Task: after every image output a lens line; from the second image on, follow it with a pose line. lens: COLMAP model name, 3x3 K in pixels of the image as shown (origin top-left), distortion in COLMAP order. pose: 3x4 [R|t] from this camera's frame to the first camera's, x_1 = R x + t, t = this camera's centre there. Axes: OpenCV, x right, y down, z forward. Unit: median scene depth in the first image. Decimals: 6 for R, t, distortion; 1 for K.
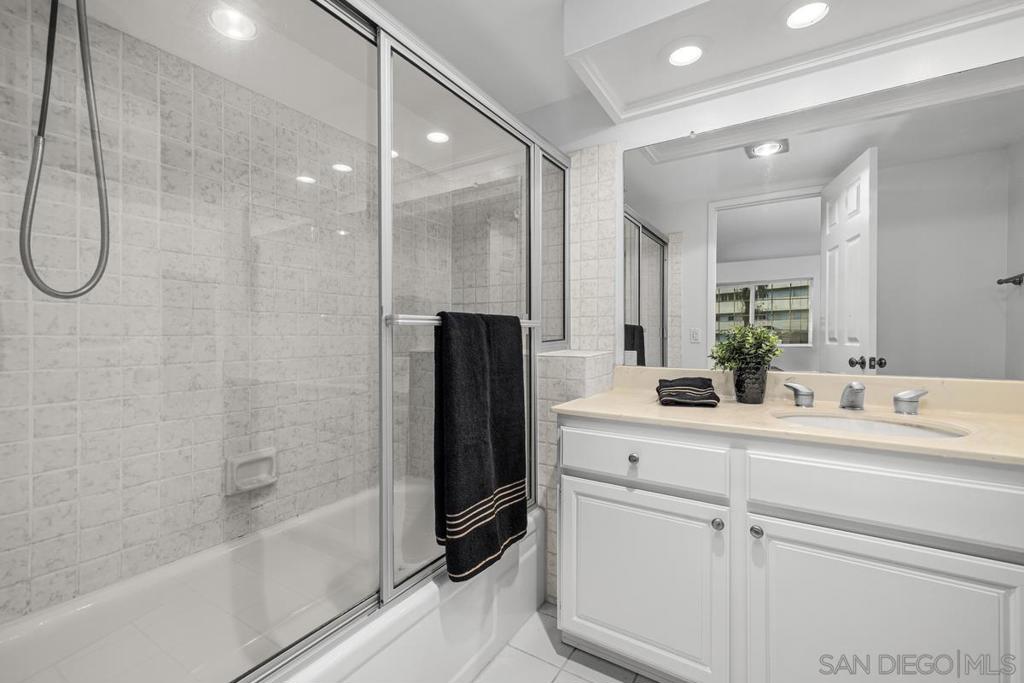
lens RADIAL K [[437.9, 0, 514.5], [0, 437.9, 337.0], [0, 0, 1]] dist [0.000871, 0.000102]
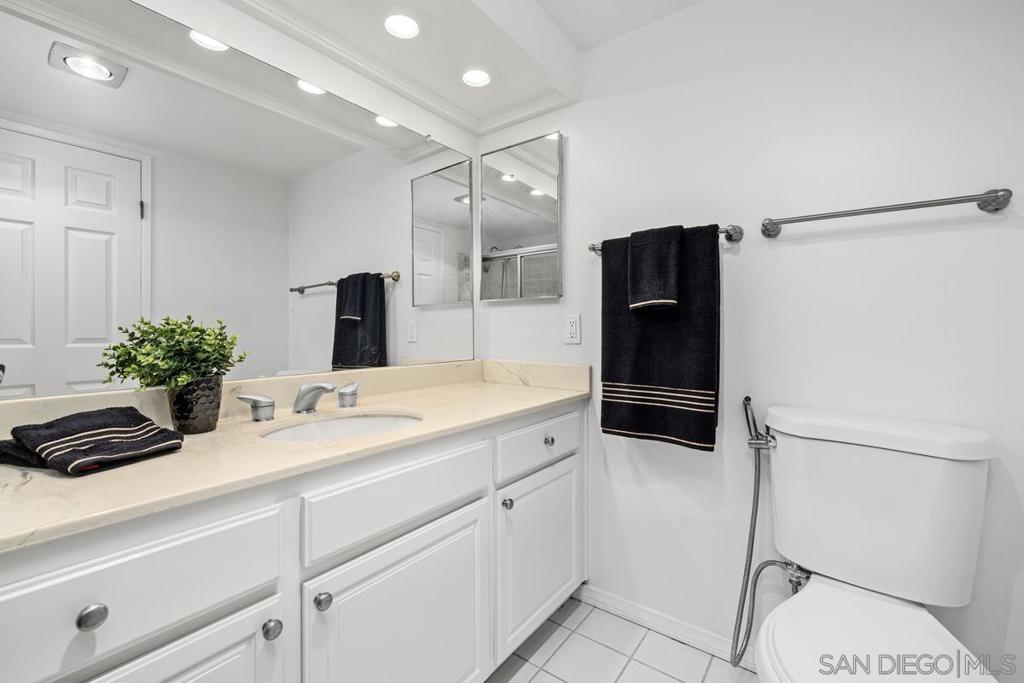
lens RADIAL K [[437.9, 0, 515.2], [0, 437.9, 333.6], [0, 0, 1]] dist [0.000871, 0.000102]
pose [[0.086658, -0.005675, 0.996222, -0.105746], [0.016469, 0.999855, 0.004263, 0.002402], [-0.996102, 0.016037, 0.086739, 0.468495]]
